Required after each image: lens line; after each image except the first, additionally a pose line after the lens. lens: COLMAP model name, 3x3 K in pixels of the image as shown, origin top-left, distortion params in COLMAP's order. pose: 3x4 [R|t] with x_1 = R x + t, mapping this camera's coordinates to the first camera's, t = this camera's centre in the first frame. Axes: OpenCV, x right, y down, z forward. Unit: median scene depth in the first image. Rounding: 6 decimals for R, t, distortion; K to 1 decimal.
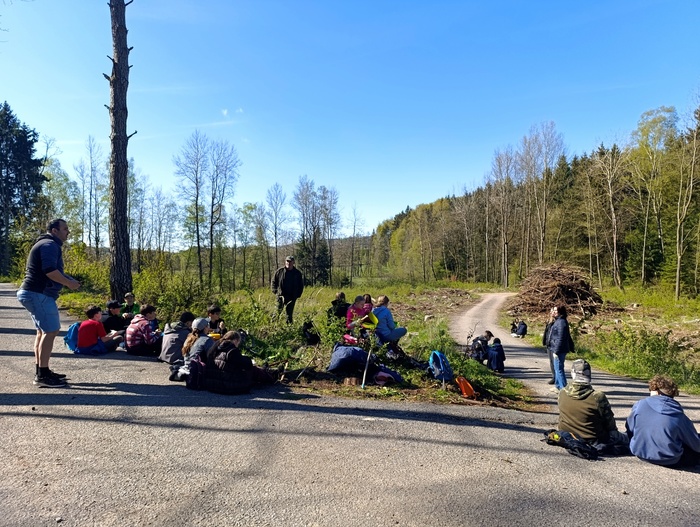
lens RADIAL K [[466.9, 0, 344.0], [0, 466.9, 258.4], [0, 0, 1]] dist [0.022137, -0.027834]
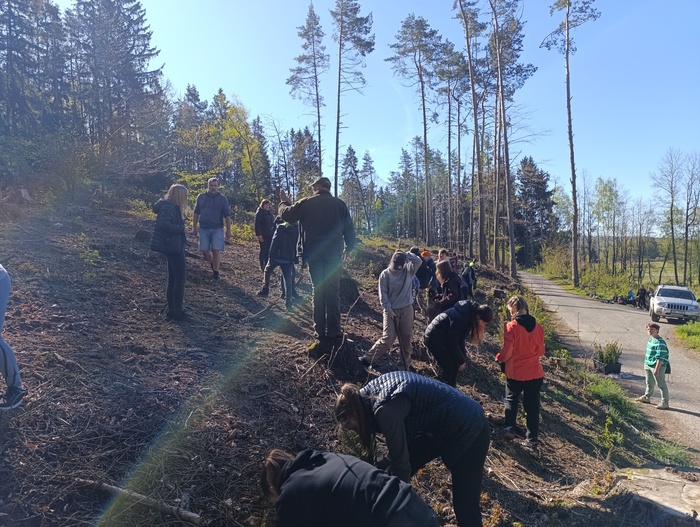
lens RADIAL K [[466.9, 0, 347.4], [0, 466.9, 262.8], [0, 0, 1]] dist [0.022137, -0.027834]
pose [[0.556170, 0.007277, -0.831037, 0.216261], [0.014912, 0.999713, 0.018734, -0.016149], [0.830935, -0.022812, 0.555902, -0.346514]]
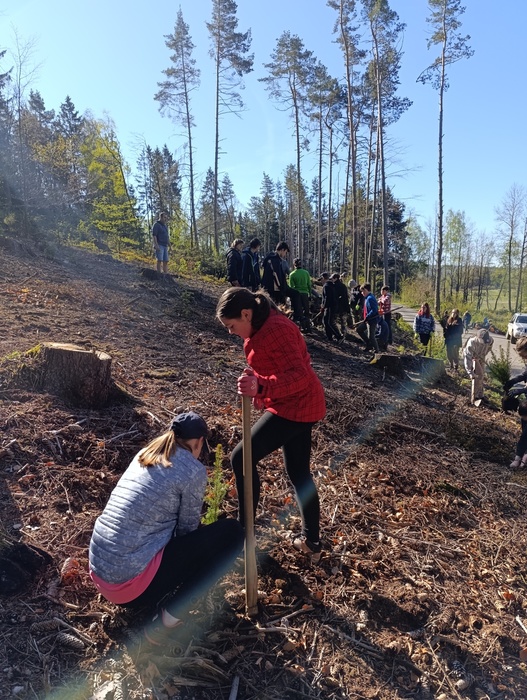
lens RADIAL K [[466.9, 0, 266.1], [0, 466.9, 356.9], [0, 0, 1]] dist [0.022137, -0.027834]
pose [[0.673022, 0.115094, -0.730613, 0.213449], [0.008019, 0.986625, 0.162811, -0.019941], [0.739579, -0.115434, 0.663097, -0.396401]]
